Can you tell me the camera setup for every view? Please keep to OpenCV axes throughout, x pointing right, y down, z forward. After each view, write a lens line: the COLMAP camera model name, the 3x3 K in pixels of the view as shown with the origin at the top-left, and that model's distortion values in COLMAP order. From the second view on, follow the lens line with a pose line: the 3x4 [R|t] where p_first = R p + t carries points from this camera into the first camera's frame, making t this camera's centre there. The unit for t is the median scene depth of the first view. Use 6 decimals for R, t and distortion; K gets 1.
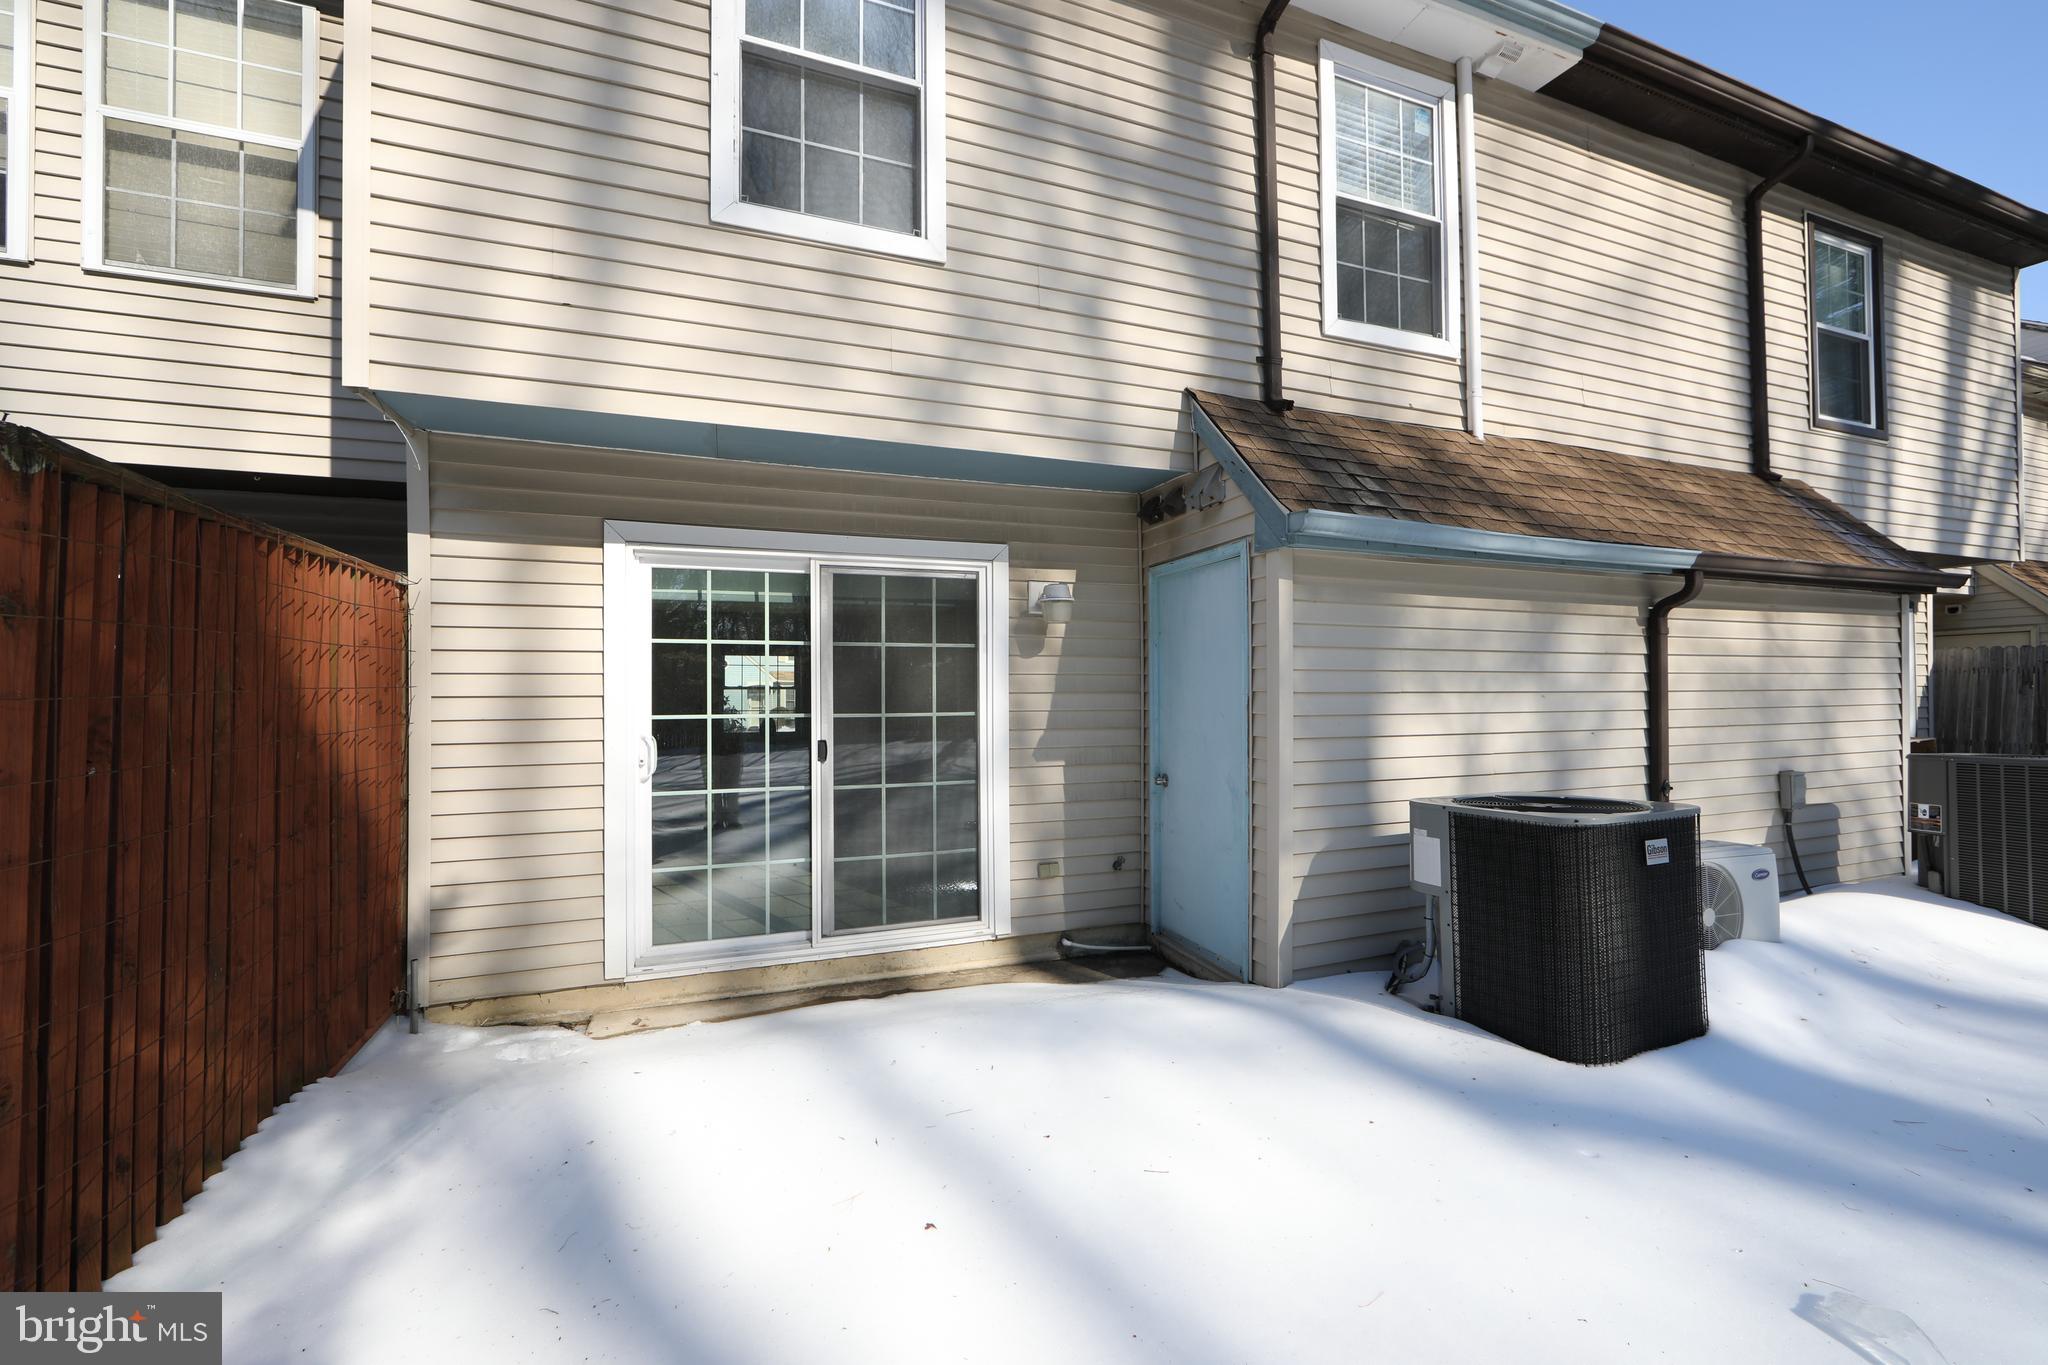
lens RADIAL K [[805.5, 0, 1010.7], [0, 805.5, 683.5], [0, 0, 1]] dist [-0.006415, 0.000861]
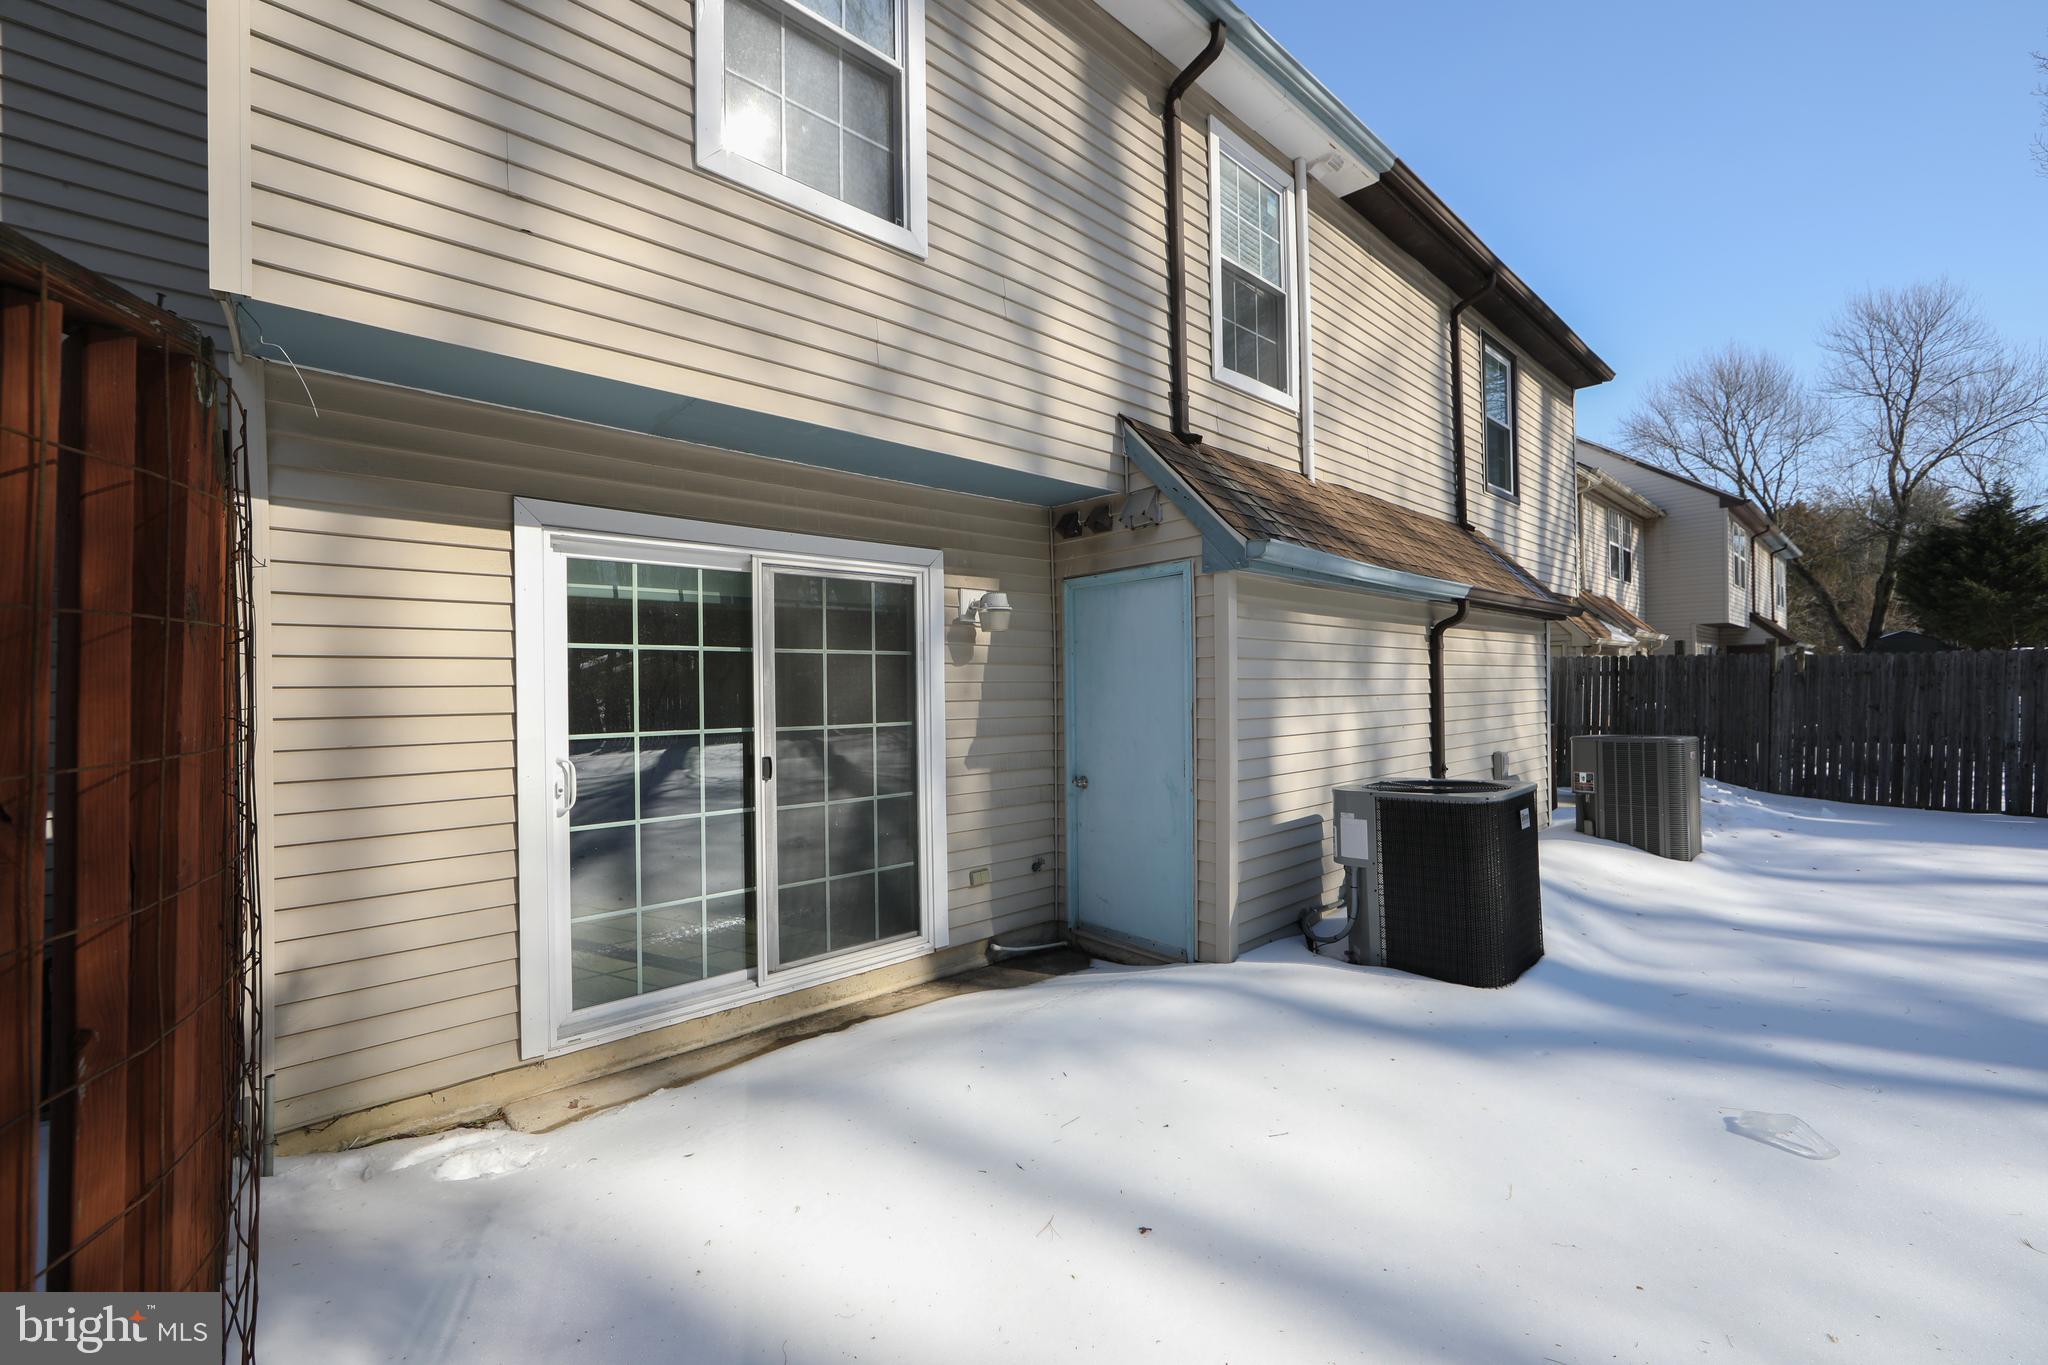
lens RADIAL K [[805.5, 0, 1054.8], [0, 805.5, 684.5], [0, 0, 1]] dist [-0.006415, 0.000861]
pose [[0.930623, -0.005055, 0.365945, -0.239795], [0.004534, 0.999987, 0.002284, -0.010387], [-0.365952, -0.000467, 0.930634, 0.035350]]
